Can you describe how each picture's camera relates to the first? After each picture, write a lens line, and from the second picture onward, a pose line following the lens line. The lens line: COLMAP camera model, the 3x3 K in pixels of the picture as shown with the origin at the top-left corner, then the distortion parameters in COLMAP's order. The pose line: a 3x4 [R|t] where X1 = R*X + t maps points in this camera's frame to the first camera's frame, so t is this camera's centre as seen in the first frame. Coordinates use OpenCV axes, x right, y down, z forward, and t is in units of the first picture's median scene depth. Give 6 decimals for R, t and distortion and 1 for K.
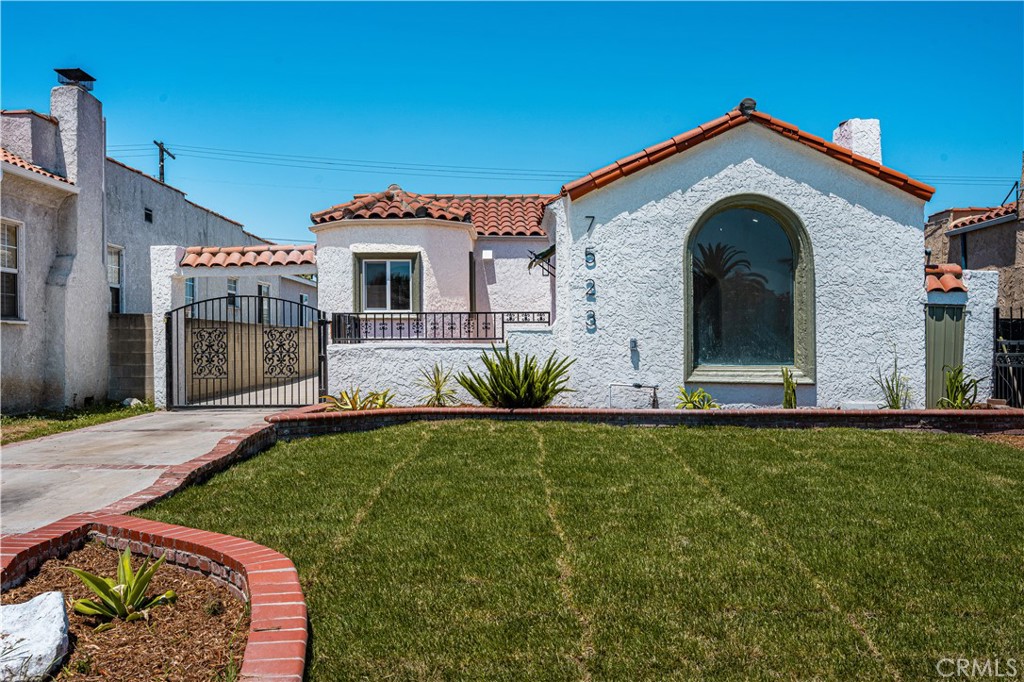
lens RADIAL K [[759.8, 0, 510.1], [0, 759.8, 341.6], [0, 0, 1]] dist [-0.001274, -0.000244]
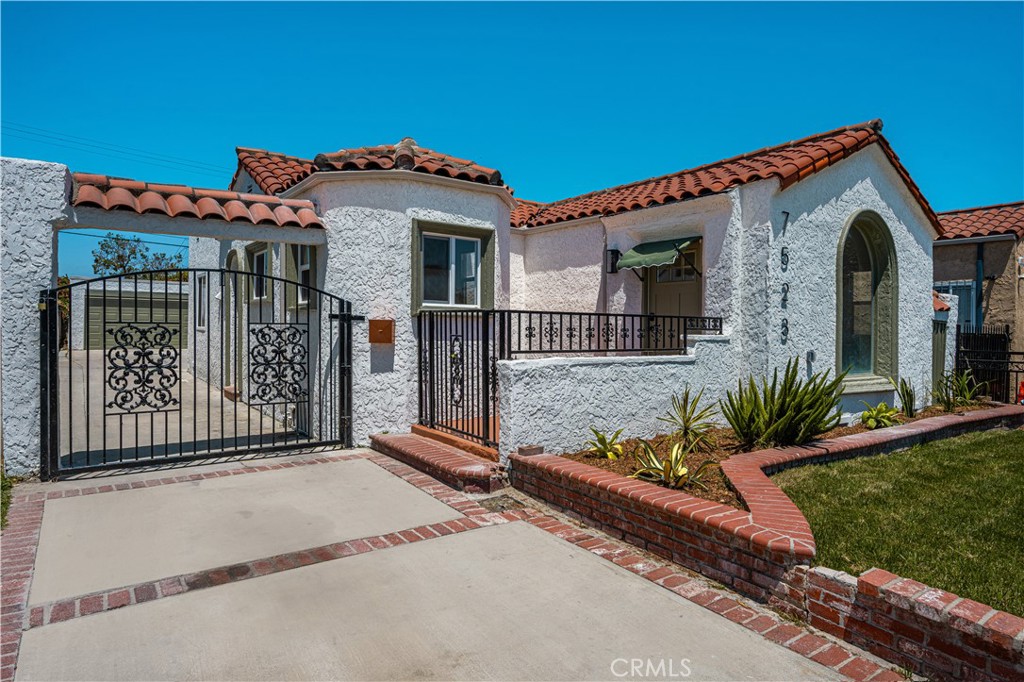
lens RADIAL K [[549.4, 0, 514.2], [0, 549.4, 337.5], [0, 0, 1]] dist [-0.003393, -0.001134]
pose [[0.817539, 0.004994, 0.575851, -0.434259], [-0.018194, 0.999687, 0.017160, -0.020289], [-0.575585, -0.024506, 0.817375, 0.548755]]
